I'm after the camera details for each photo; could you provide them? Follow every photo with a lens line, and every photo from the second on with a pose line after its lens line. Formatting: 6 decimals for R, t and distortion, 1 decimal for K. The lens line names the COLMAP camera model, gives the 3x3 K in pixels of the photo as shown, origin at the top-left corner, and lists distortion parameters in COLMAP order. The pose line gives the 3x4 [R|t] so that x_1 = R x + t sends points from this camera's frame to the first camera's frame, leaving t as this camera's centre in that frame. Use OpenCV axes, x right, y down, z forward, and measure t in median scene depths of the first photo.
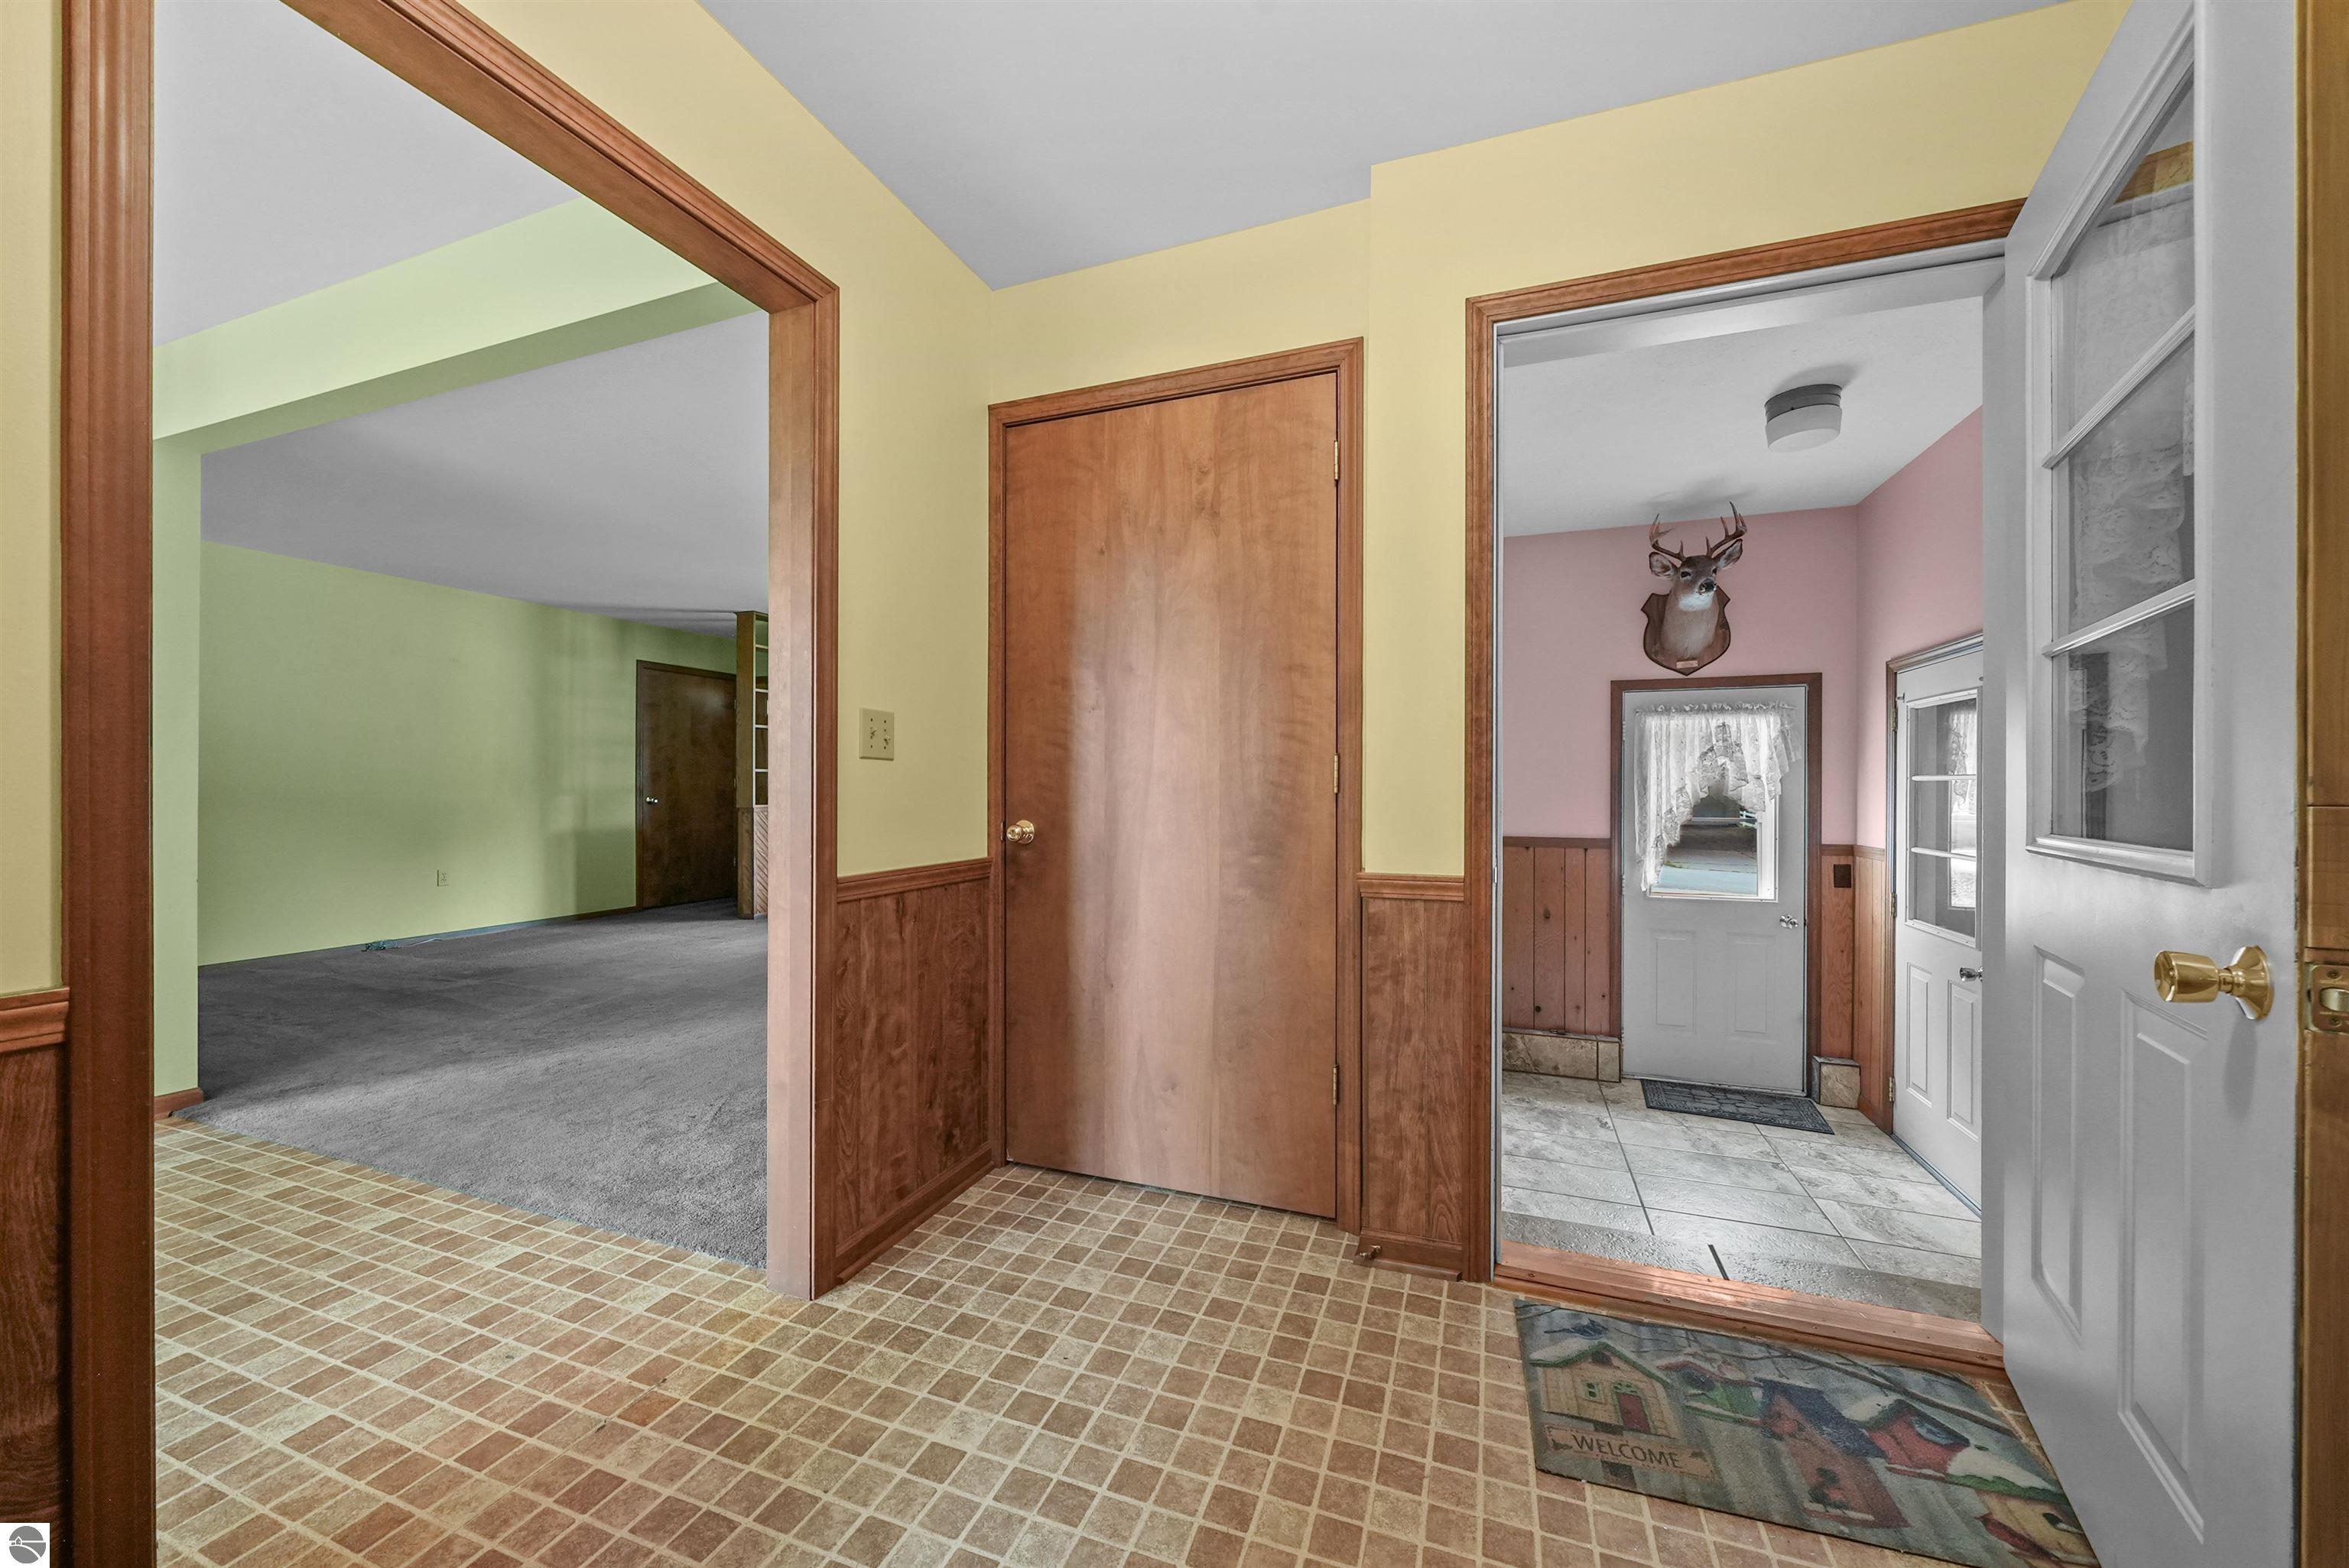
lens RADIAL K [[882.7, 0, 1174.9], [0, 882.7, 796.3], [0, 0, 1]] dist [-0.001446, -0.000015]
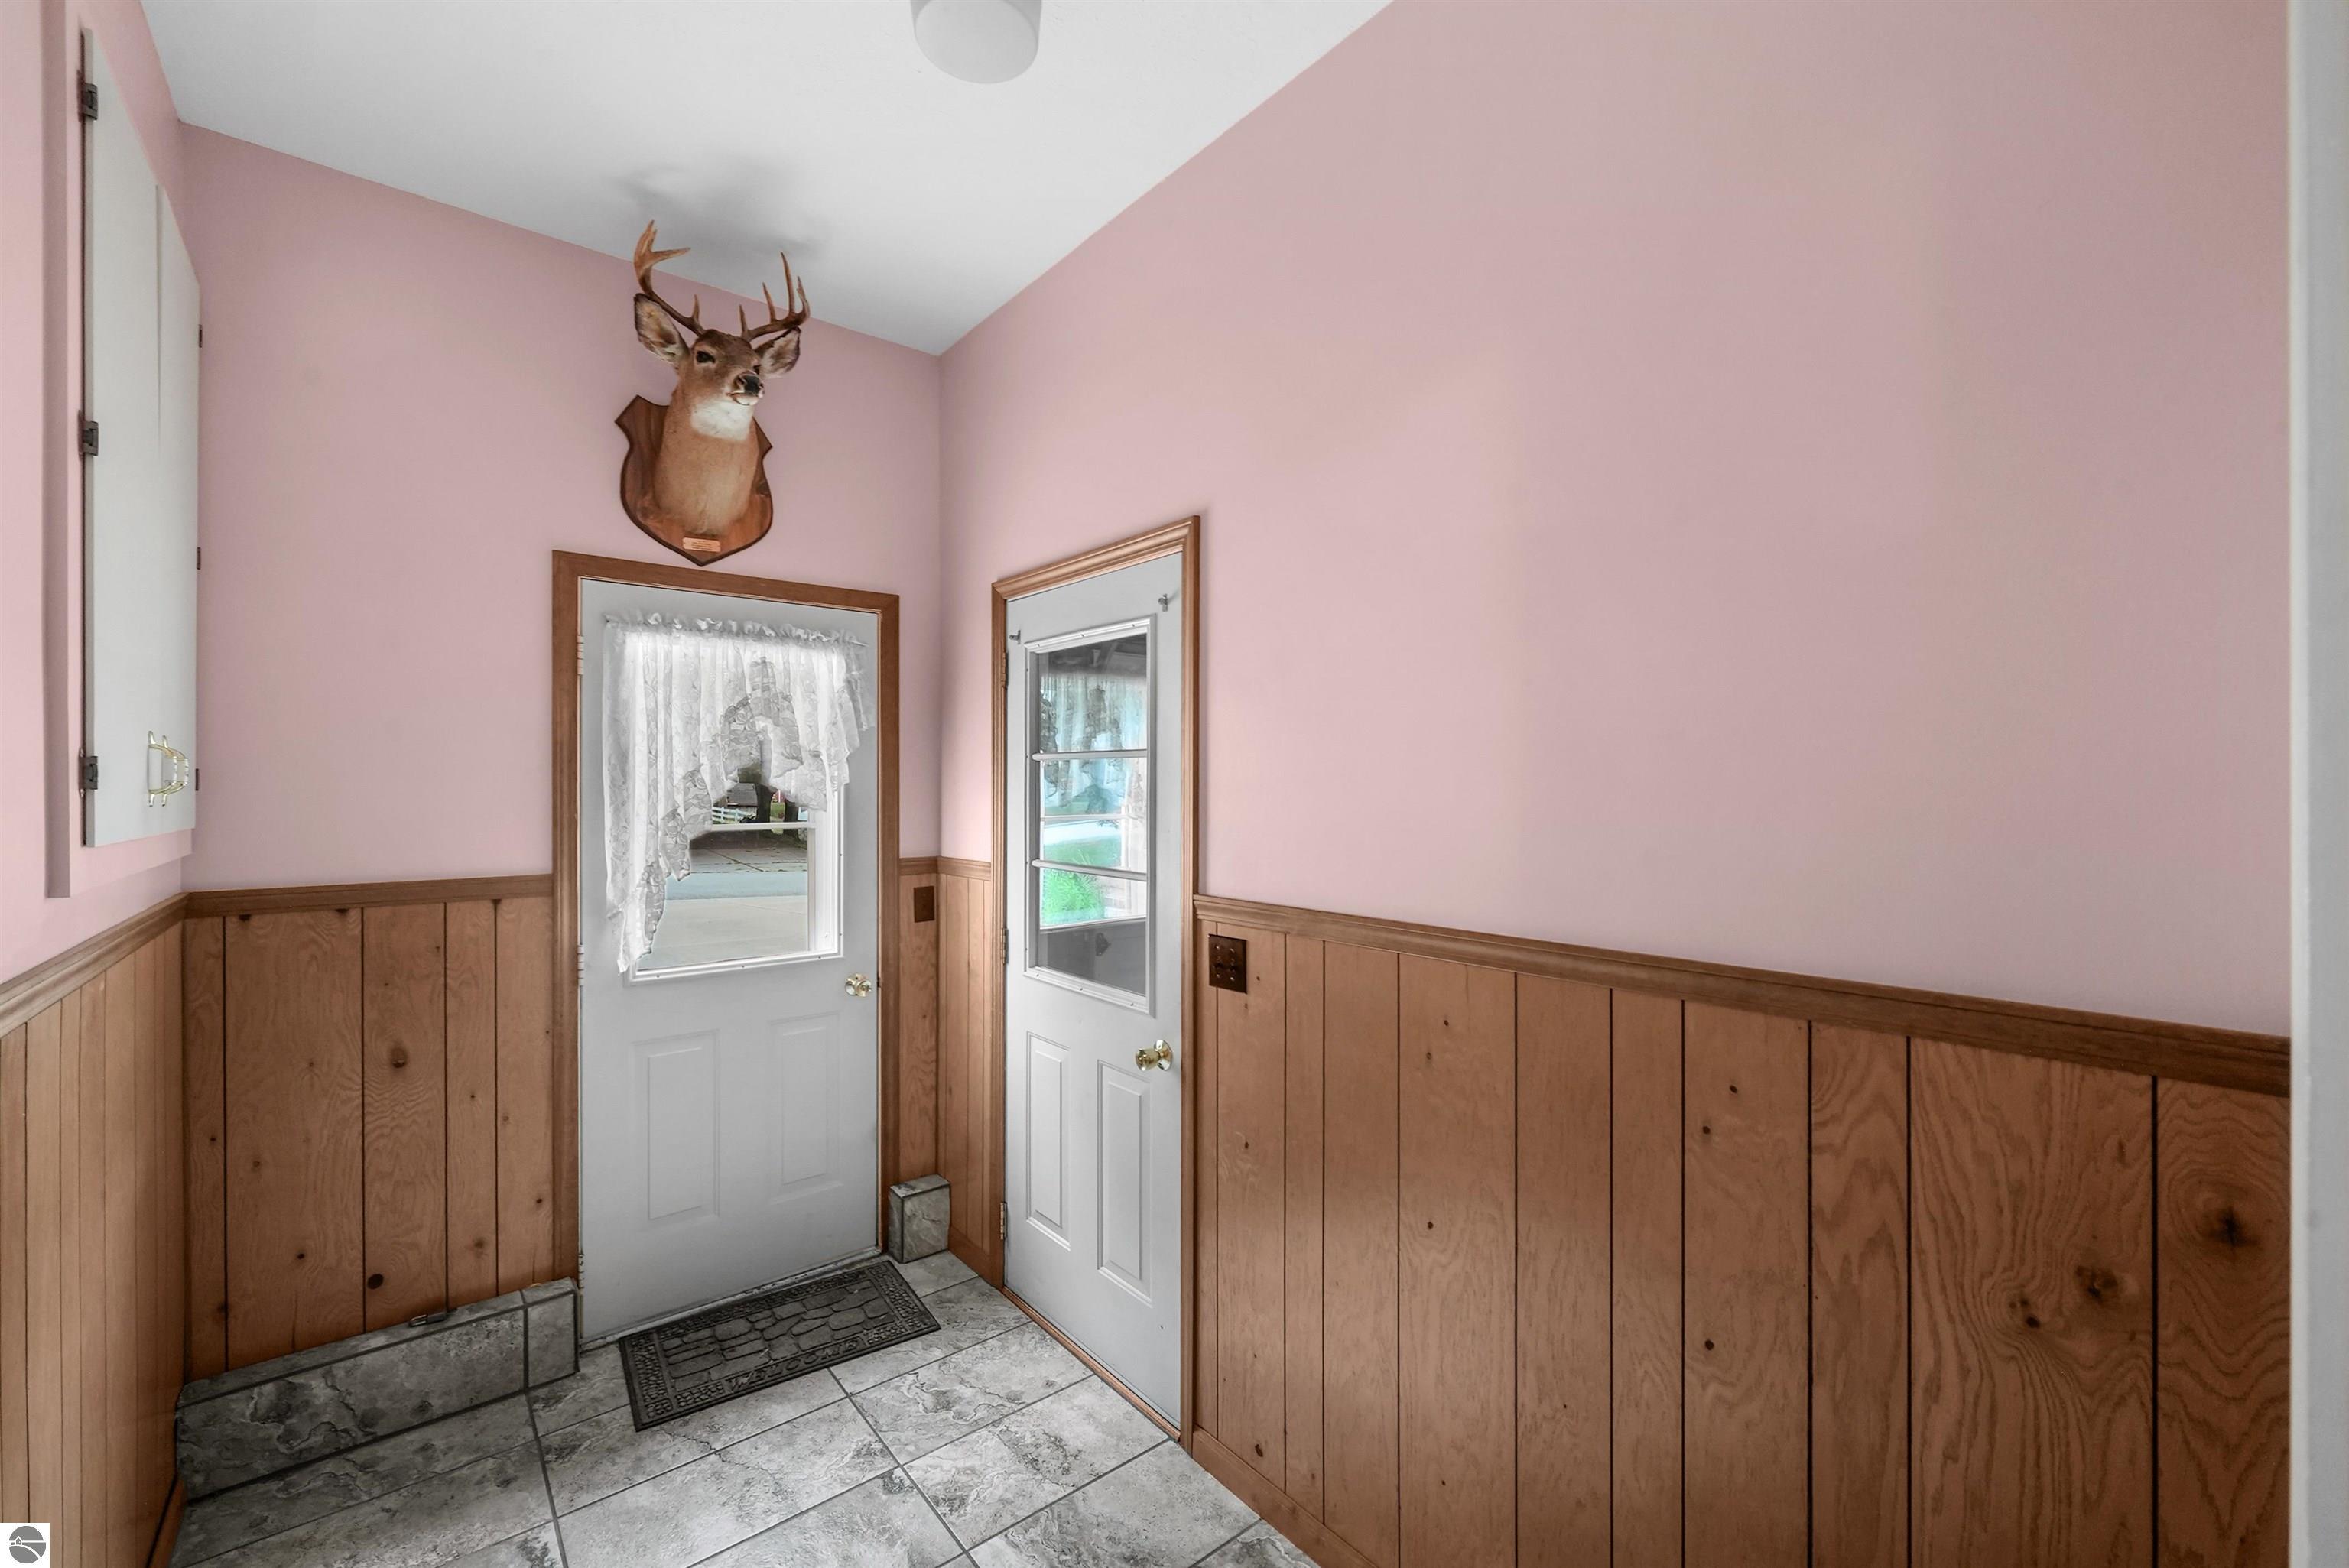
lens RADIAL K [[925.9, 0, 1158.9], [0, 925.9, 777.7], [0, 0, 1]] dist [-0.001756, -0.000020]
pose [[0.510591, 0.000638, 0.859824, 0.241359], [0.008476, 0.999947, -0.005775, 0.000207], [-0.859782, 0.010236, 0.510559, 0.483140]]
